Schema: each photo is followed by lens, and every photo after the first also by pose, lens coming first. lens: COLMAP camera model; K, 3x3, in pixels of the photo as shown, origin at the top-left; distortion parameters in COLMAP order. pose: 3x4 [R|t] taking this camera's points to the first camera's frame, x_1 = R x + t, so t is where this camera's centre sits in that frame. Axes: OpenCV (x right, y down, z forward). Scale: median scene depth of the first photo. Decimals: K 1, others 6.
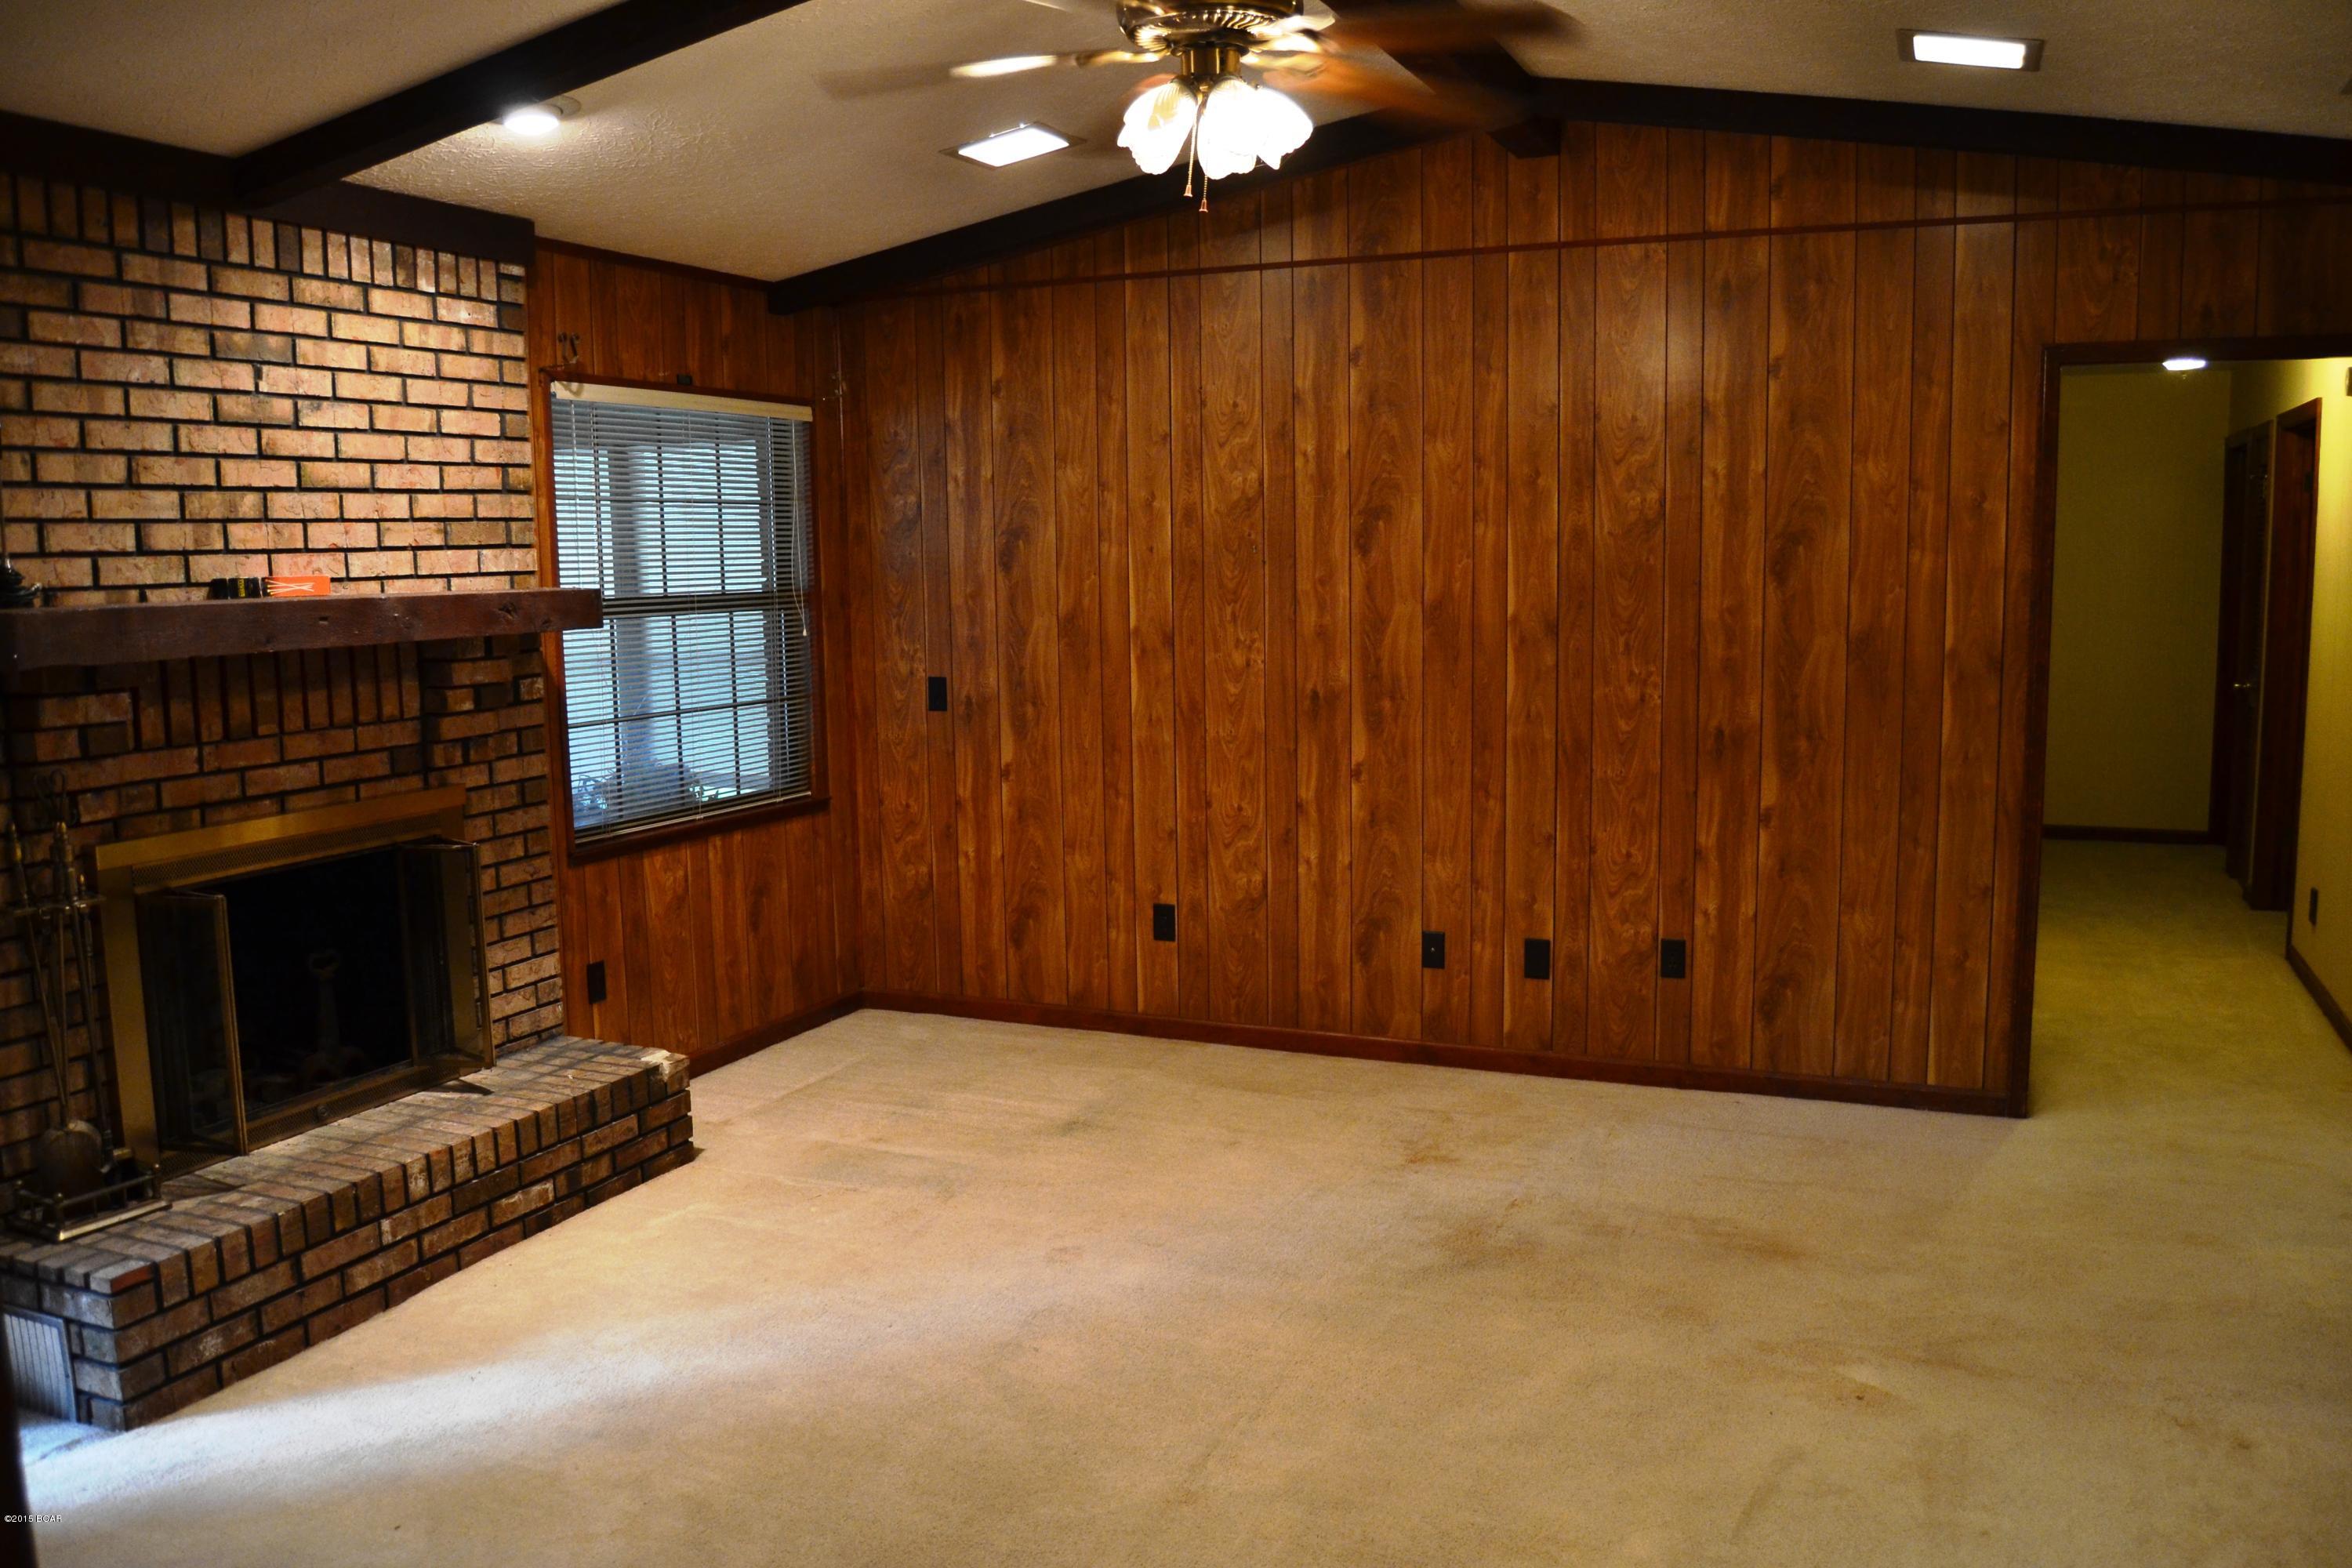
lens RADIAL K [[1854.9, 0, 1194.5], [0, 1854.9, 804.6], [0, 0, 1]] dist [-0.086248, 0.026416]
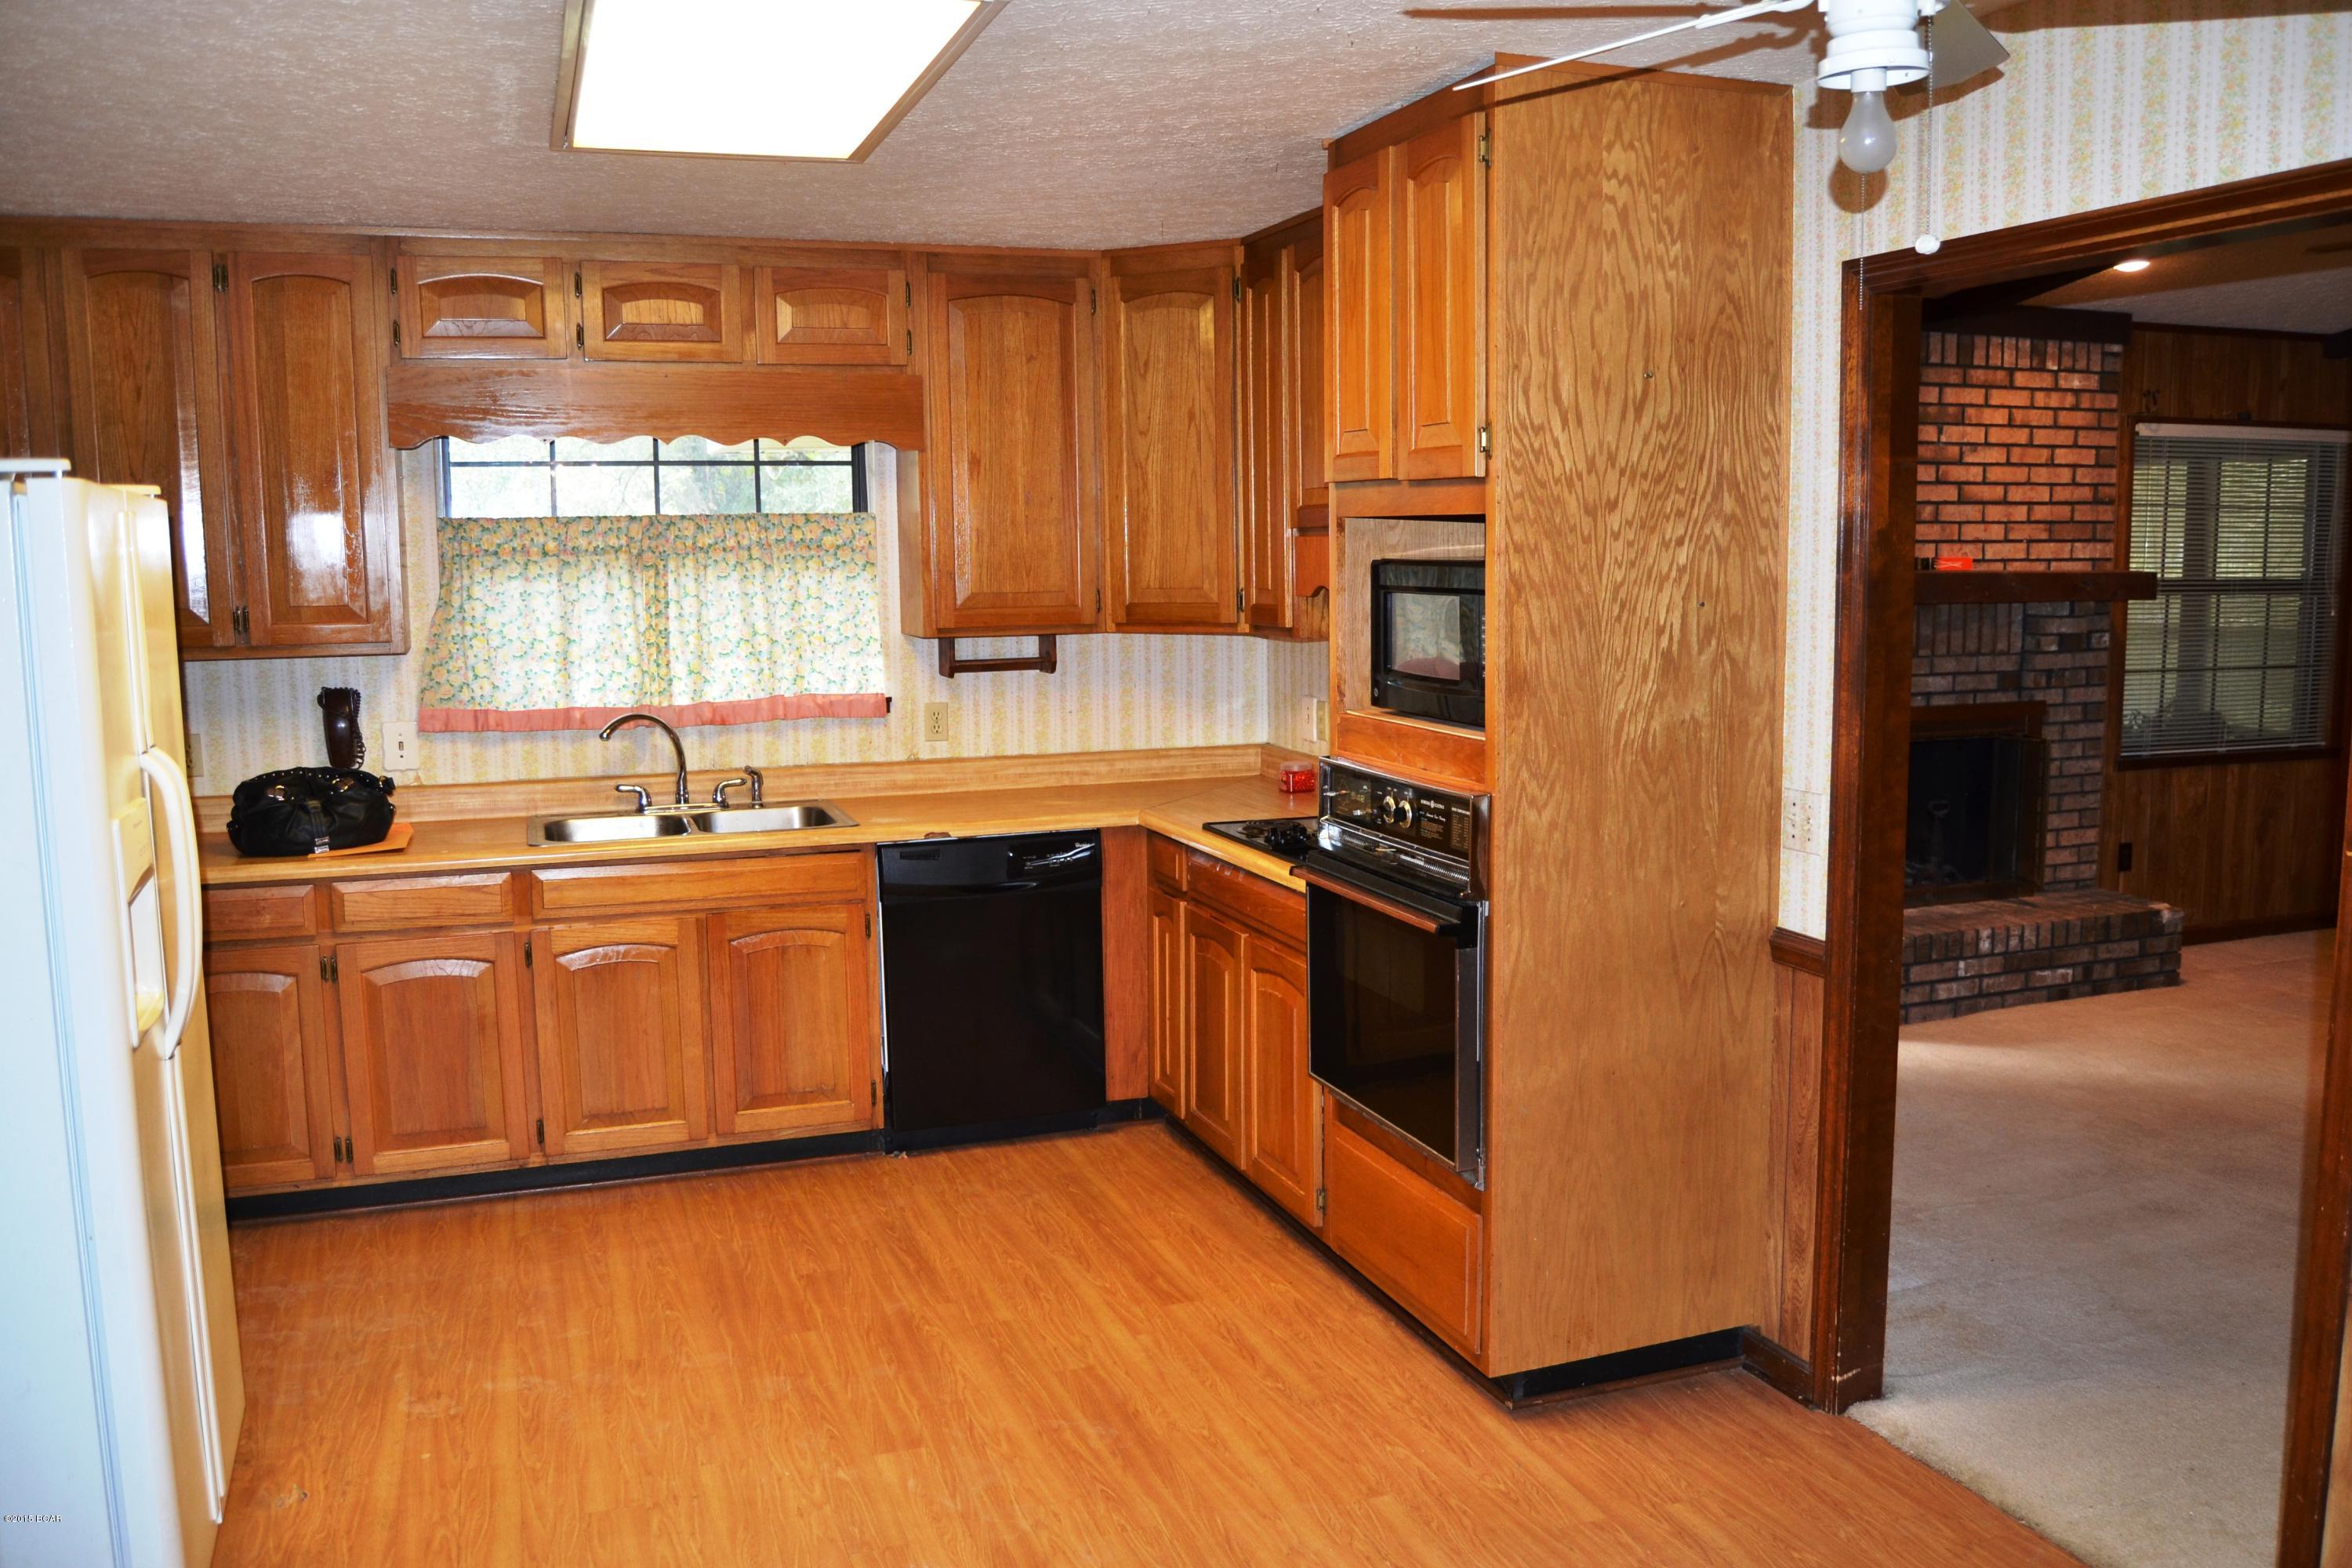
lens RADIAL K [[1854.9, 0, 1175.6], [0, 1854.9, 796.2], [0, 0, 1]] dist [-0.086248, 0.026416]
pose [[0.676280, 0.100187, -0.729800, 0.207683], [-0.098939, 0.994085, 0.044785, 0.069320], [0.729970, 0.041918, 0.682193, -0.514999]]
